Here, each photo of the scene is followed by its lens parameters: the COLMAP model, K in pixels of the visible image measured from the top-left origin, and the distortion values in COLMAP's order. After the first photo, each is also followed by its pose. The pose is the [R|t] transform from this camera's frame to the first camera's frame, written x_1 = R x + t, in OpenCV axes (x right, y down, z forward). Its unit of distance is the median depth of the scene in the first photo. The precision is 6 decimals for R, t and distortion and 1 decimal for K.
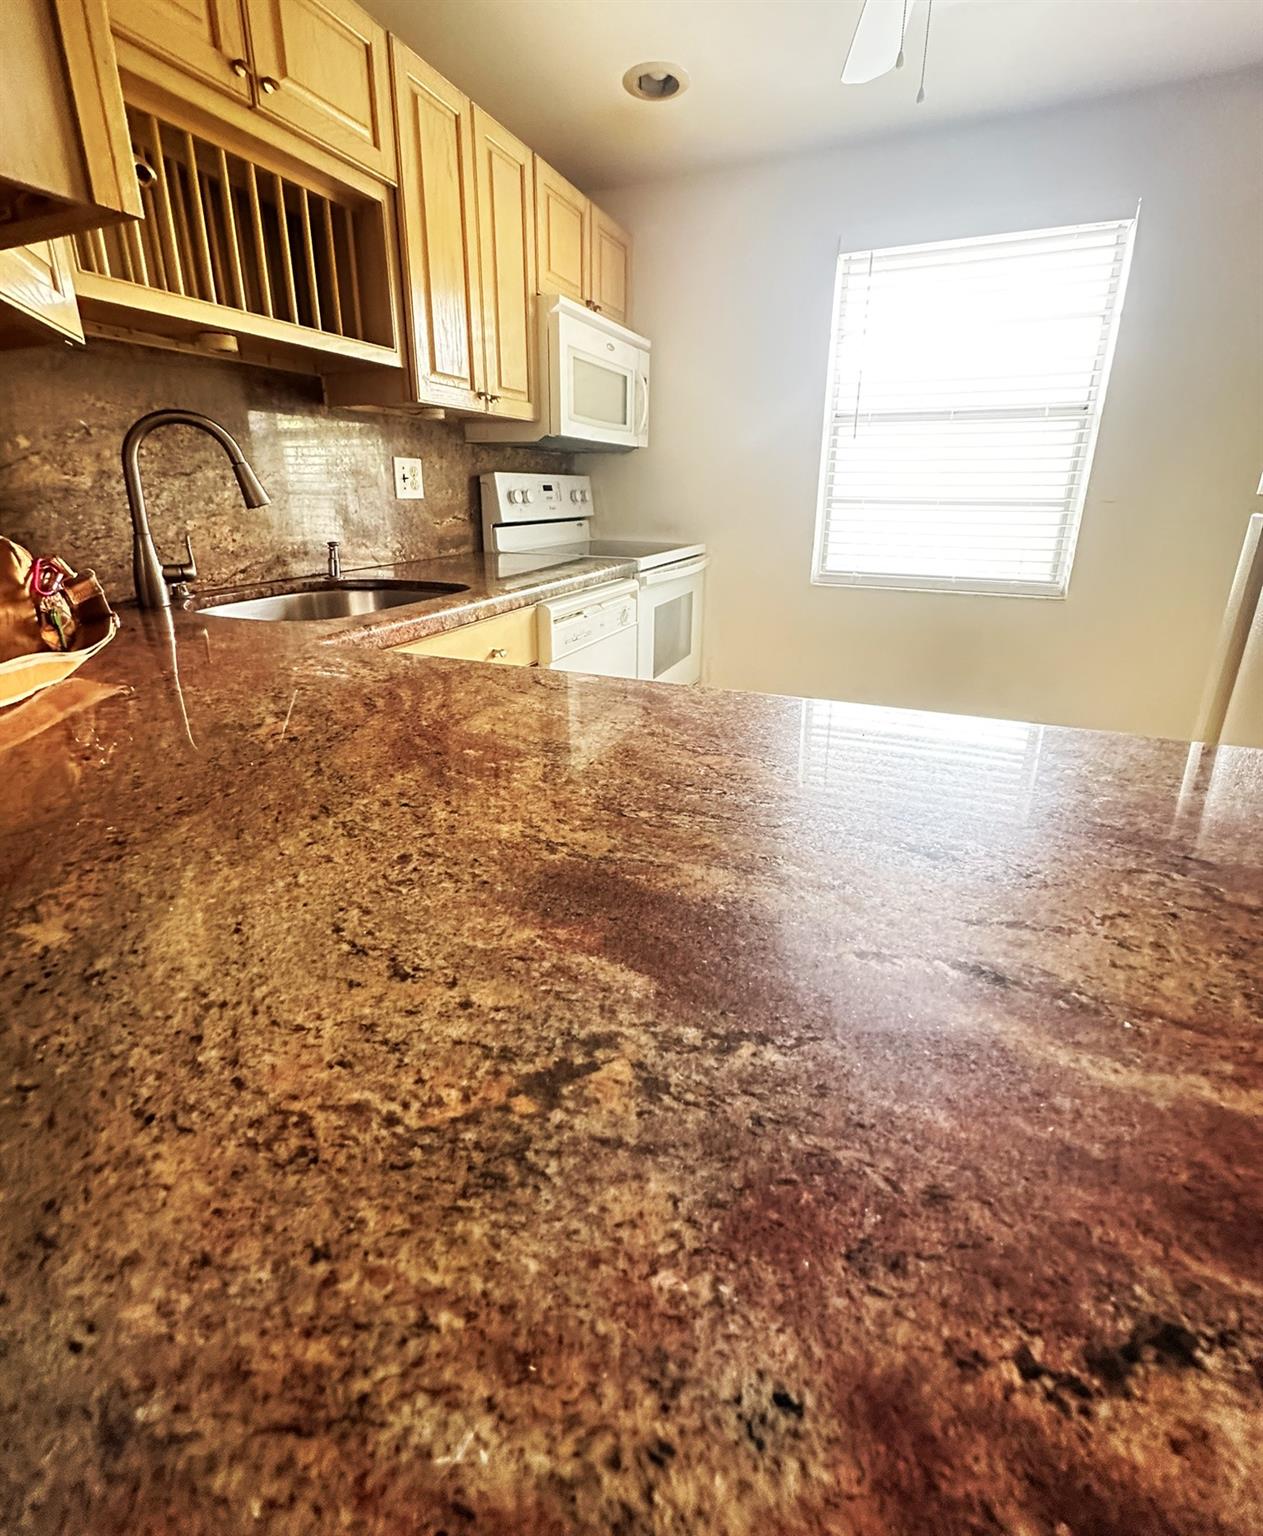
lens RADIAL K [[684.5, 0, 628.5], [0, 684.5, 706.0], [0, 0, 1]] dist [-0.003073, 0.000578]
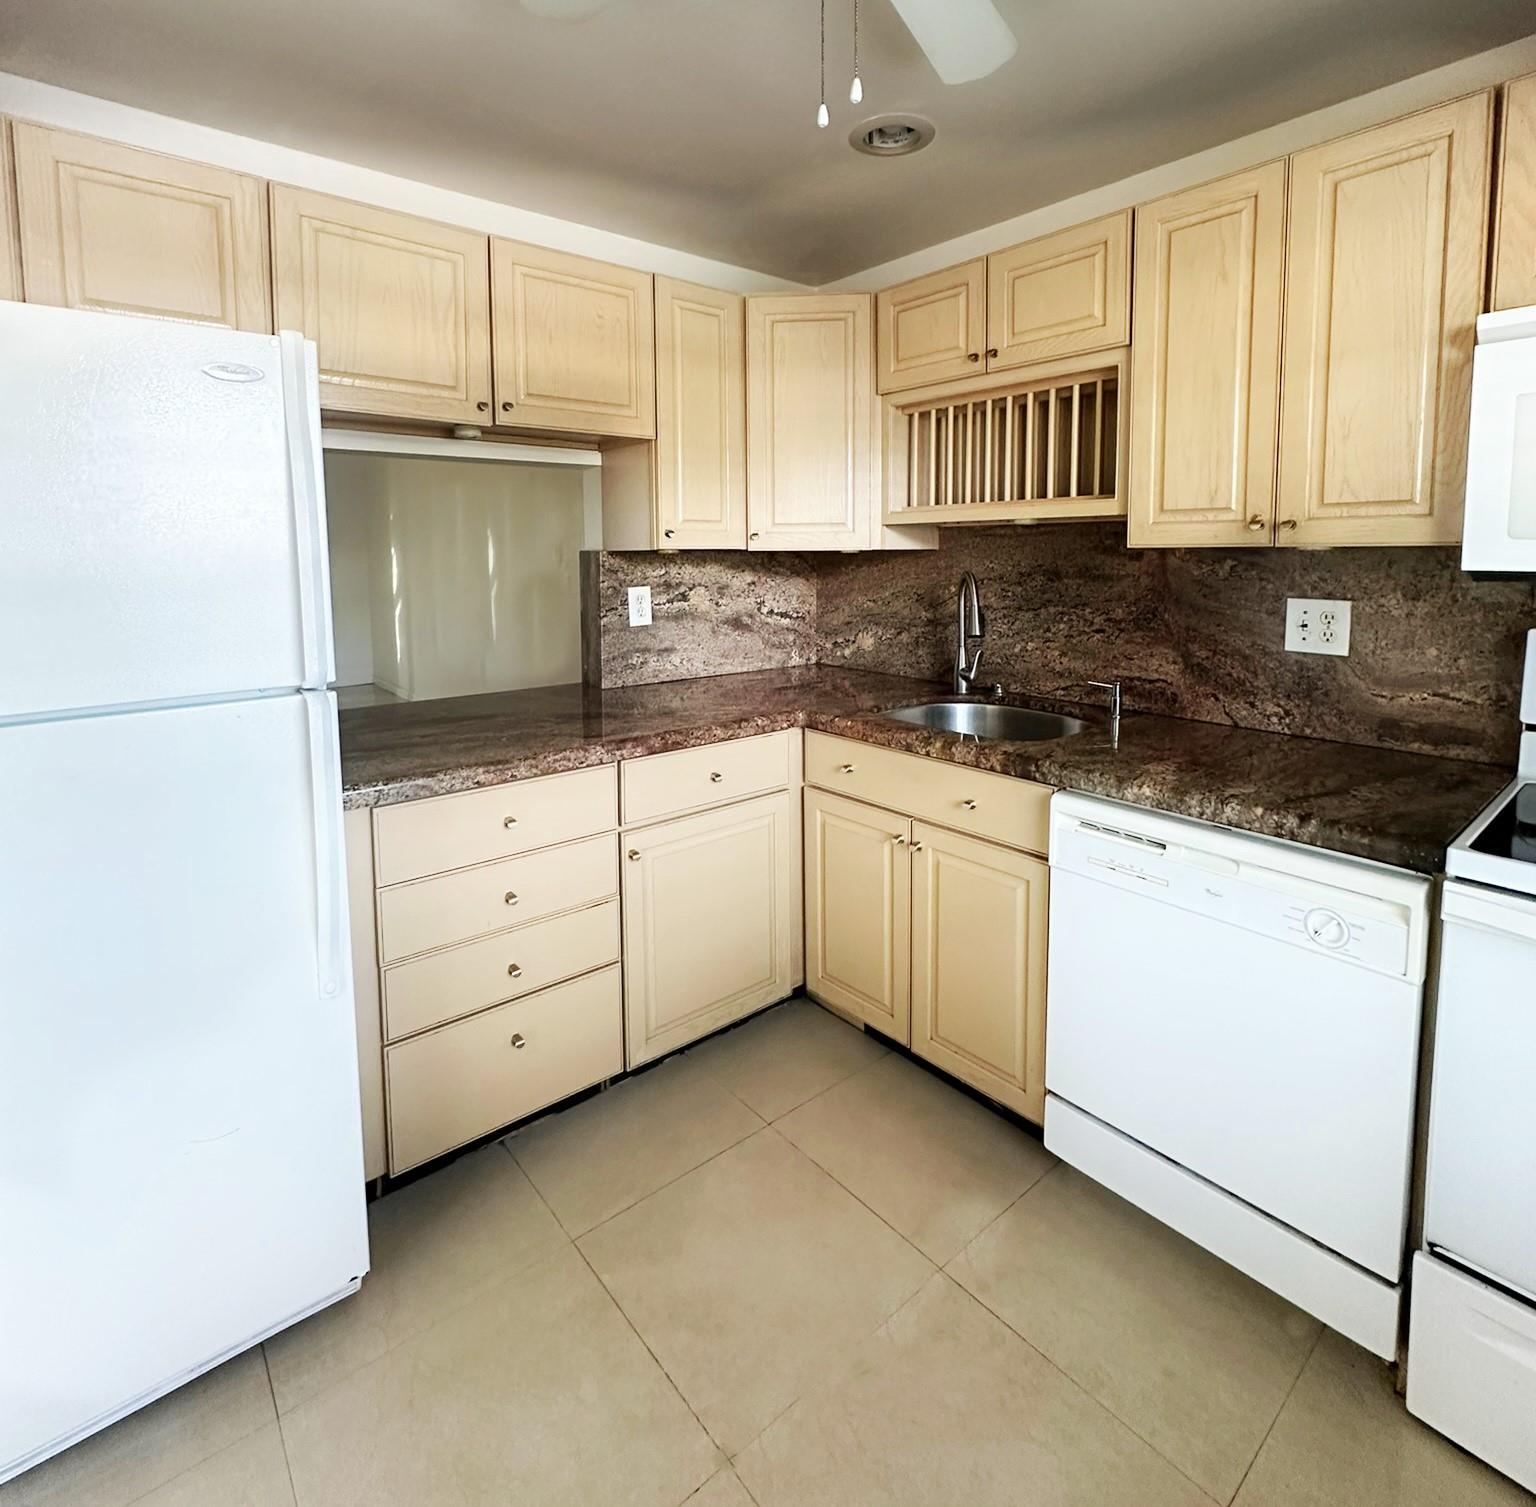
lens RADIAL K [[811.2, 0, 776.2], [0, 811.2, 618.1], [0, 0, 1]] dist [0.002581, -0.001067]
pose [[-0.456783, 0.071122, -0.886731, 0.837796], [-0.267552, 0.939662, 0.213191, -0.448993], [0.848390, 0.334629, -0.410193, 1.048218]]
